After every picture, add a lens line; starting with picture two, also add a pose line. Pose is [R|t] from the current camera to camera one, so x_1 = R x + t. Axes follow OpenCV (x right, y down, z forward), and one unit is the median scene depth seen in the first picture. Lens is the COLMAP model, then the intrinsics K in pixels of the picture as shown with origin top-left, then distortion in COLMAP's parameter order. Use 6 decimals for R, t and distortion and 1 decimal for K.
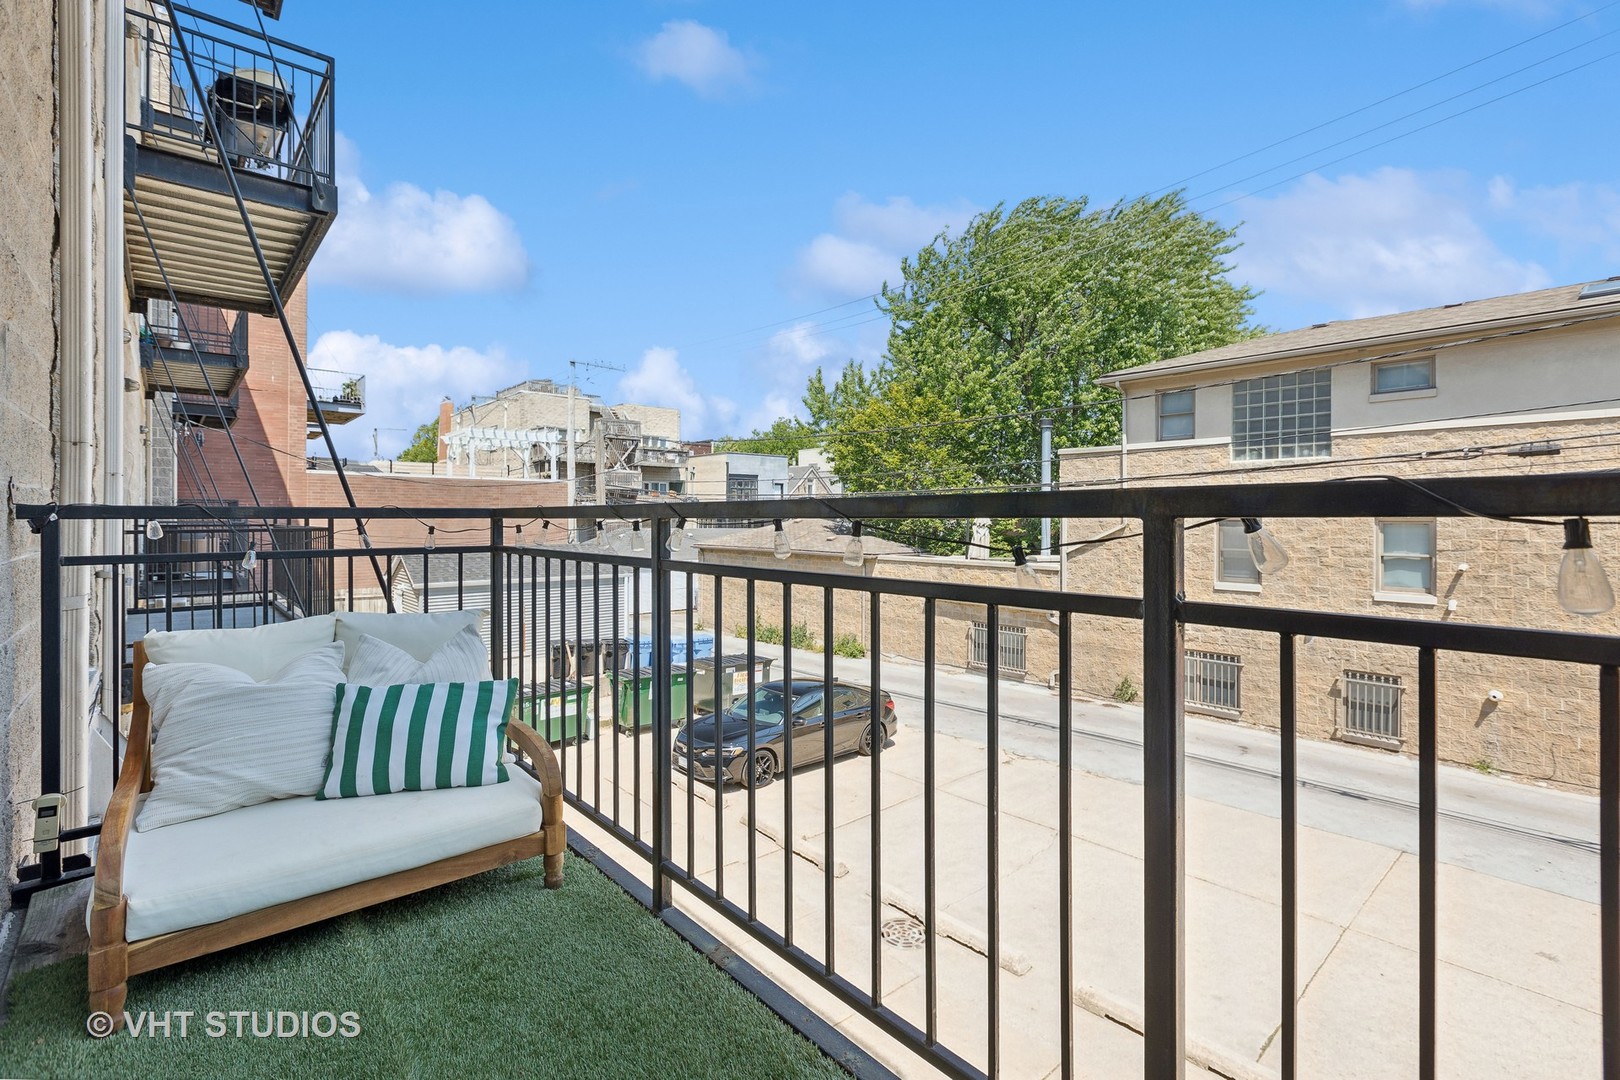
lens RADIAL K [[727.3, 0, 835.7], [0, 727.3, 516.0], [0, 0, 1]] dist [0.003738, -0.000612]
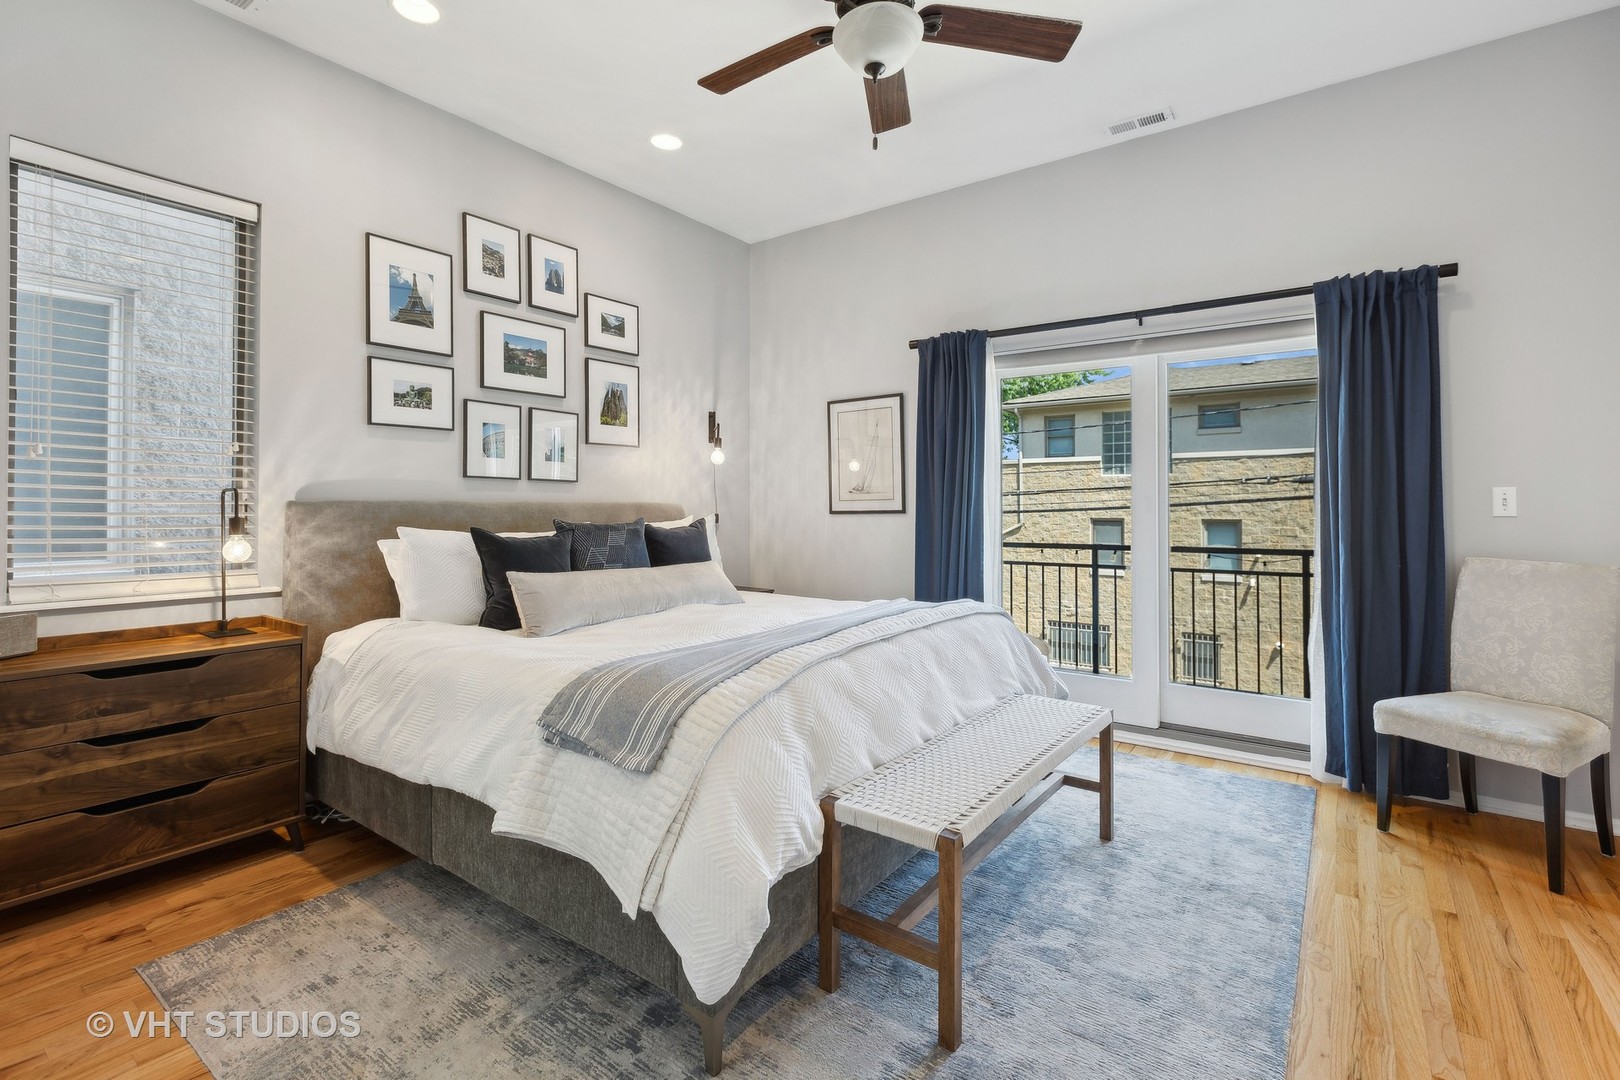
lens RADIAL K [[727.3, 0, 813.4], [0, 727.3, 501.9], [0, 0, 1]] dist [0.003738, -0.000612]
pose [[0.992575, -0.000858, 0.121628, -0.130331], [0.001887, 0.999963, -0.008345, -0.017725], [-0.121616, 0.008512, 0.992541, -0.235289]]
